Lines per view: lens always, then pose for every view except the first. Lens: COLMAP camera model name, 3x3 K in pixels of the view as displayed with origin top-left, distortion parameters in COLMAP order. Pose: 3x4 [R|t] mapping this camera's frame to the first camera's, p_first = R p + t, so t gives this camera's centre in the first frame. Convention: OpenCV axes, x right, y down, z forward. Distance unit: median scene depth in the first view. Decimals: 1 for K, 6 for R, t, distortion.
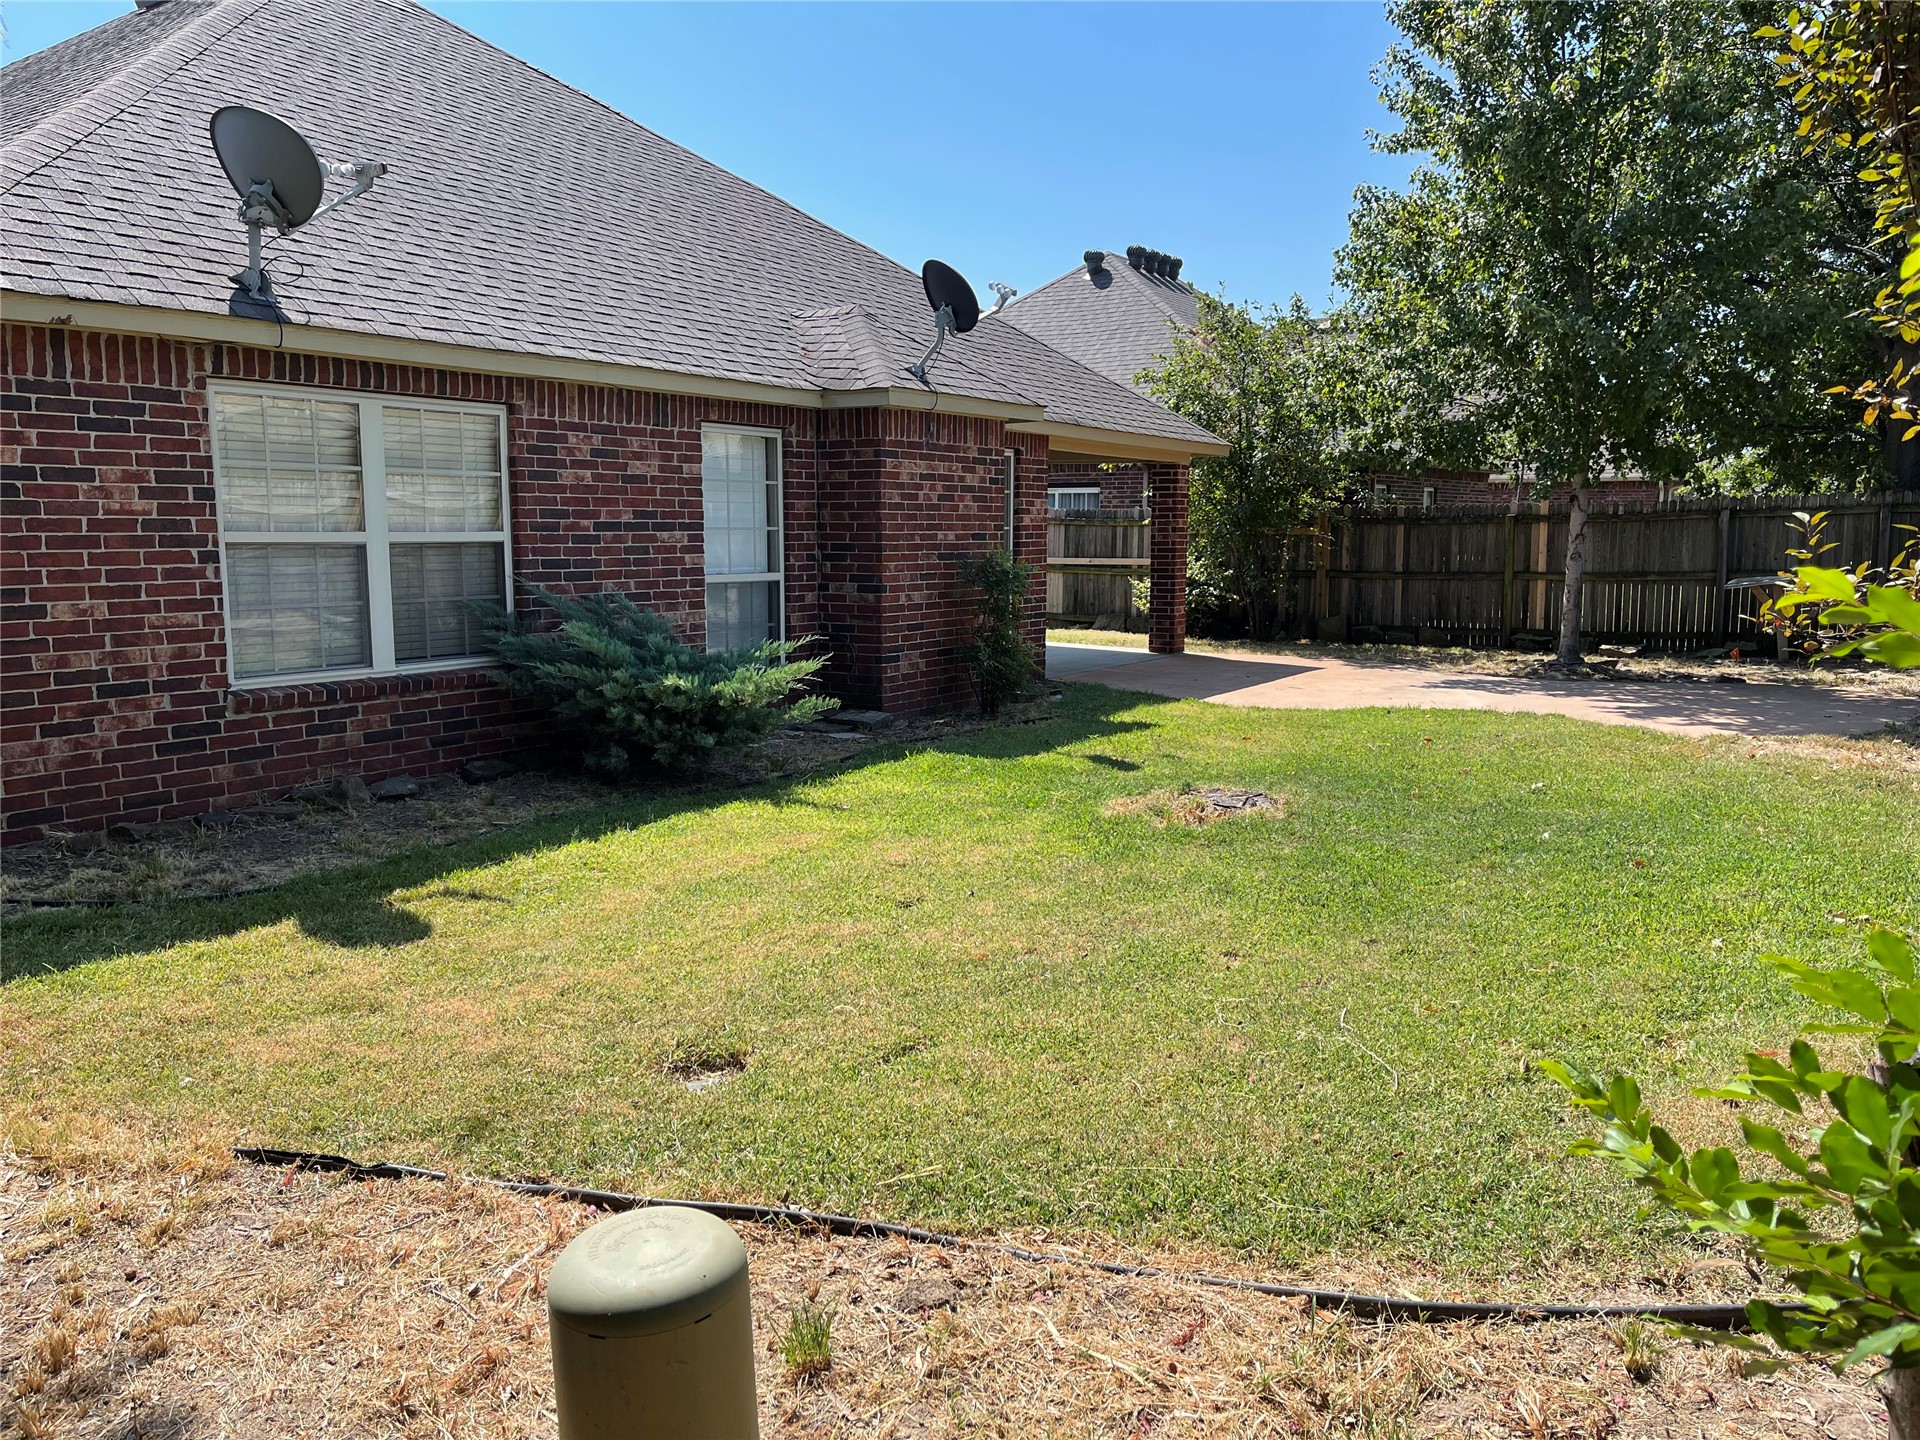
lens RADIAL K [[1399.9, 0, 960.3], [0, 1399.9, 717.6], [0, 0, 1]] dist [0.002723, 0.000411]
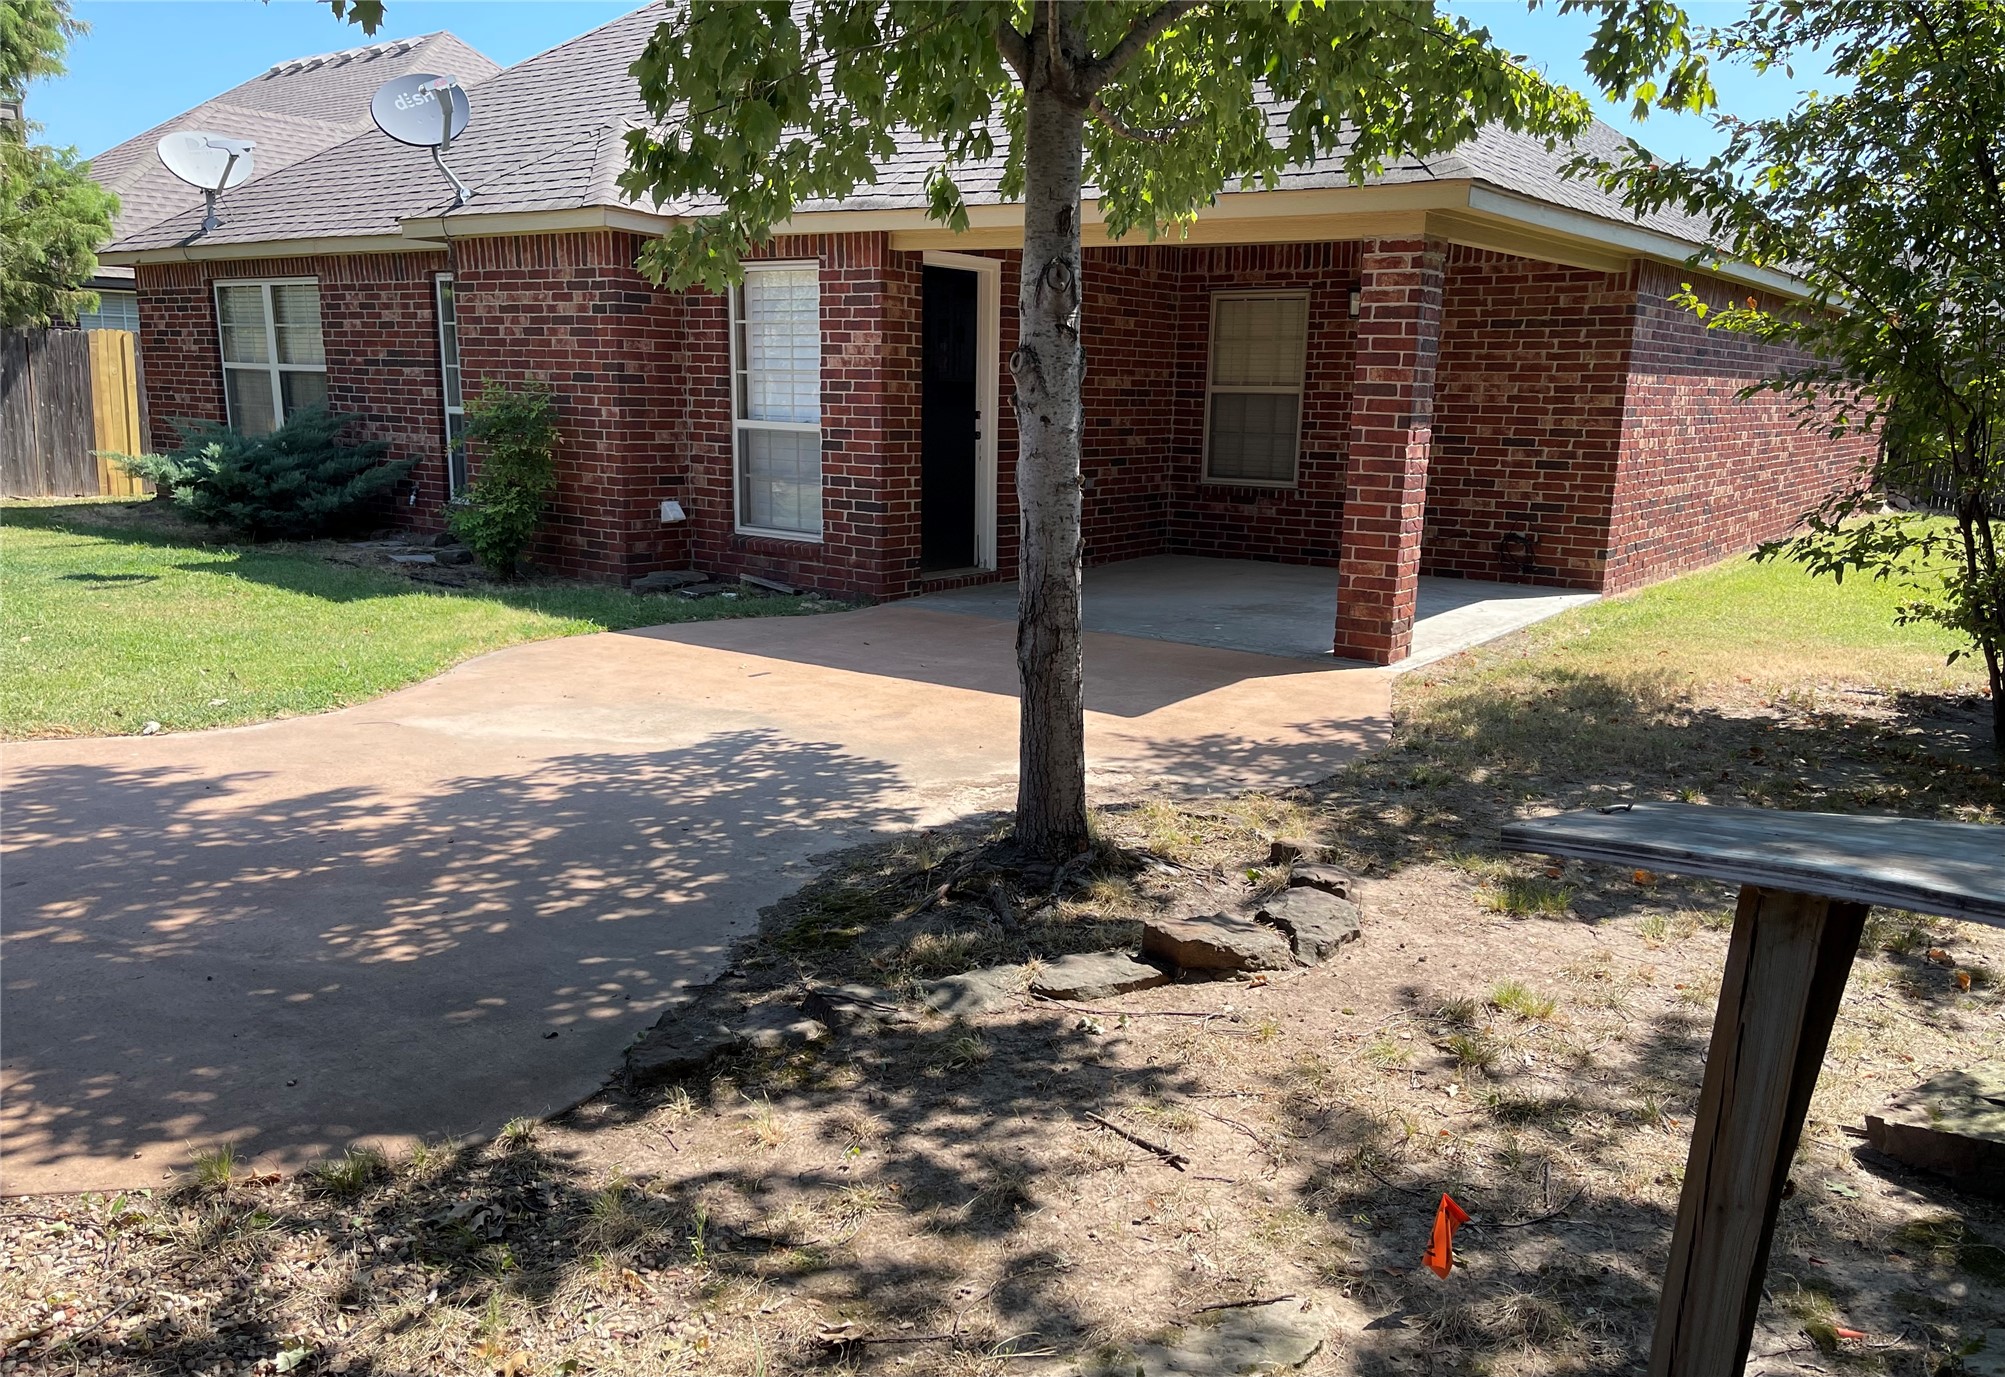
lens RADIAL K [[1548.6, 0, 1002.8], [0, 1548.6, 690.4], [0, 0, 1]] dist [-0.000565, -0.000652]
pose [[-0.028060, 0.188186, -0.981732, 1.009378], [-0.161586, 0.968348, 0.190239, -0.175694], [0.986460, 0.163973, 0.003236, 1.359896]]
